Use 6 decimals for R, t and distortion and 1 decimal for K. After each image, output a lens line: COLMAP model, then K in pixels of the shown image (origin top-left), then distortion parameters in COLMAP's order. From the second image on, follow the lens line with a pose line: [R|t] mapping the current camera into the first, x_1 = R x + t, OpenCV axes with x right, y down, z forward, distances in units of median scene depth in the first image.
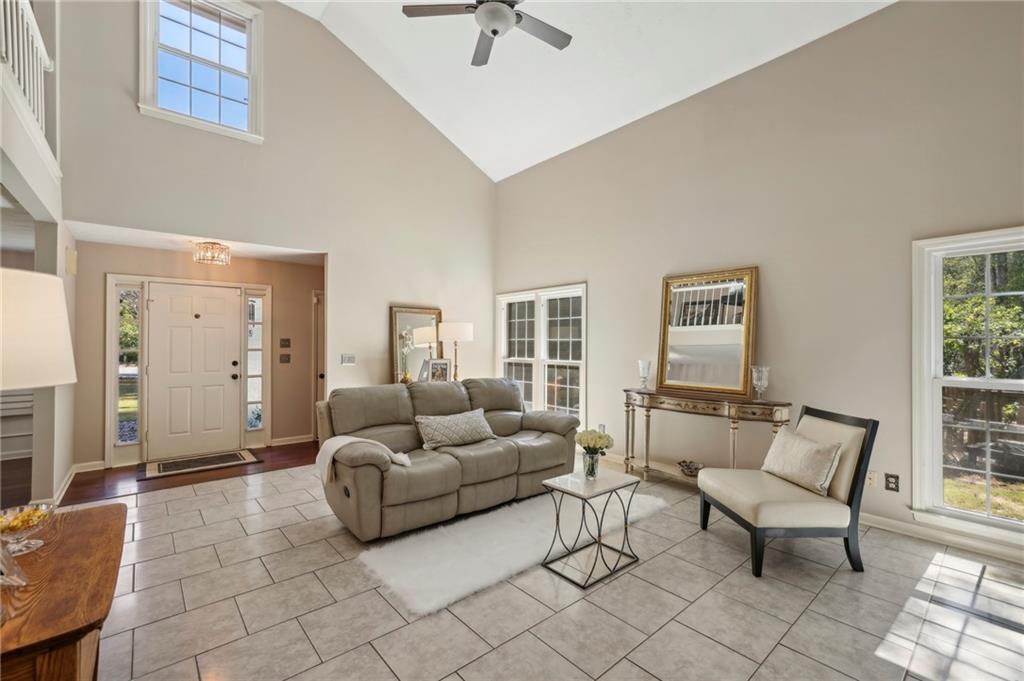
lens RADIAL K [[443.9, 0, 516.1], [0, 443.9, 337.5], [0, 0, 1]] dist [-0.020264, 0.011251]
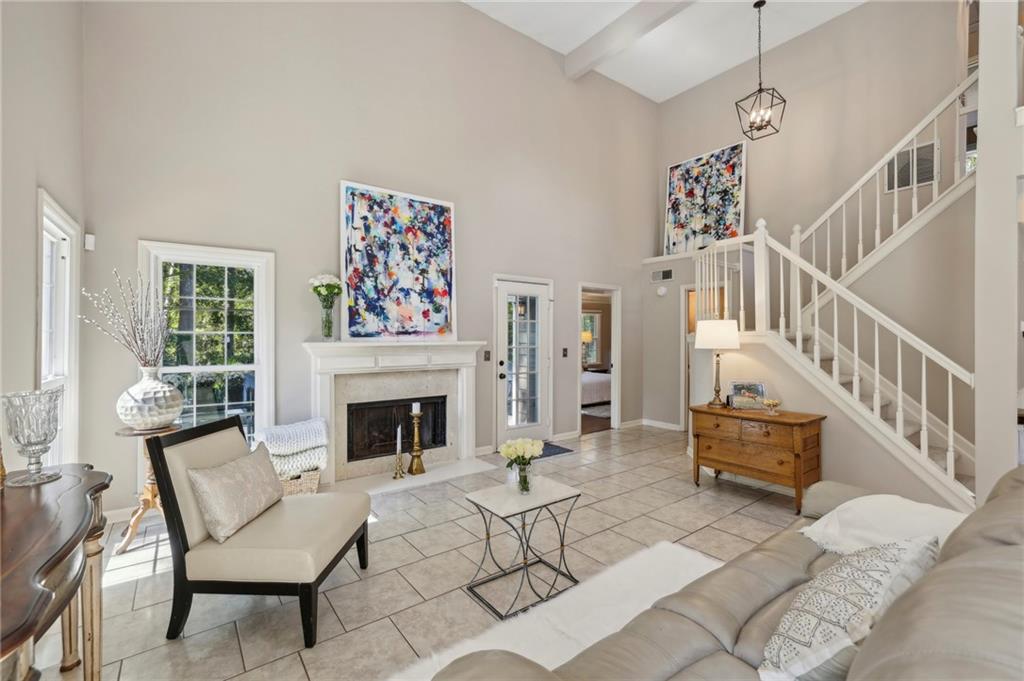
lens RADIAL K [[443.9, 0, 510.4], [0, 443.9, 341.1], [0, 0, 1]] dist [-0.020264, 0.011251]
pose [[-0.997398, -0.000381, 0.072089, 0.102551], [-0.001003, 0.999963, -0.008600, 0.021725], [-0.072083, -0.008650, -0.997361, 1.419529]]
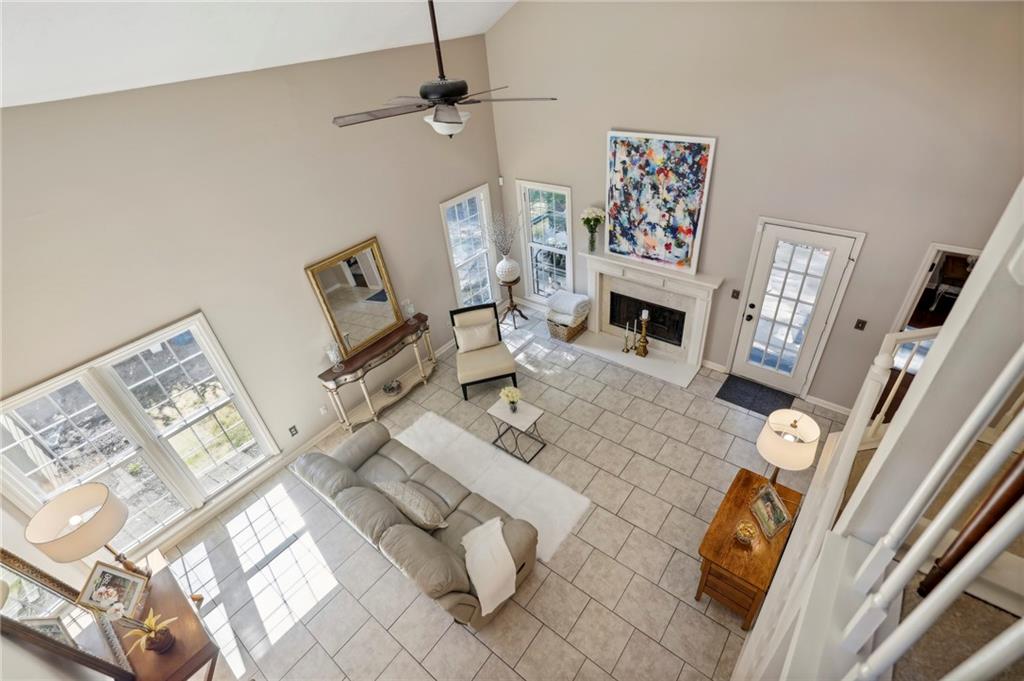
lens RADIAL K [[463.6, 0, 518.5], [0, 463.6, 338.1], [0, 0, 1]] dist [-0.010612, -0.000175]
pose [[-0.195866, -0.559593, 0.805290, -0.860949], [0.069857, 0.811147, 0.580655, -0.743024], [-0.978139, 0.169986, -0.119785, 0.871499]]
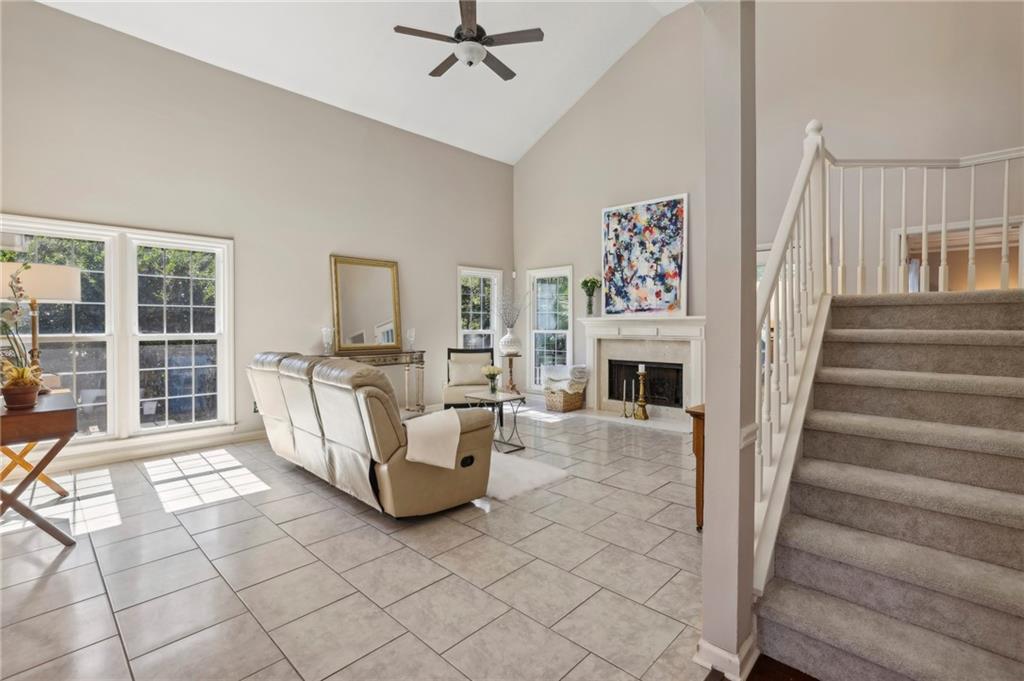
lens RADIAL K [[463.6, 0, 514.8], [0, 463.6, 334.1], [0, 0, 1]] dist [-0.010612, -0.000175]
pose [[-0.108897, -0.025887, 0.993716, -1.142347], [-0.014590, 0.999595, 0.024441, 0.041063], [-0.993946, -0.011837, -0.109231, 0.839389]]
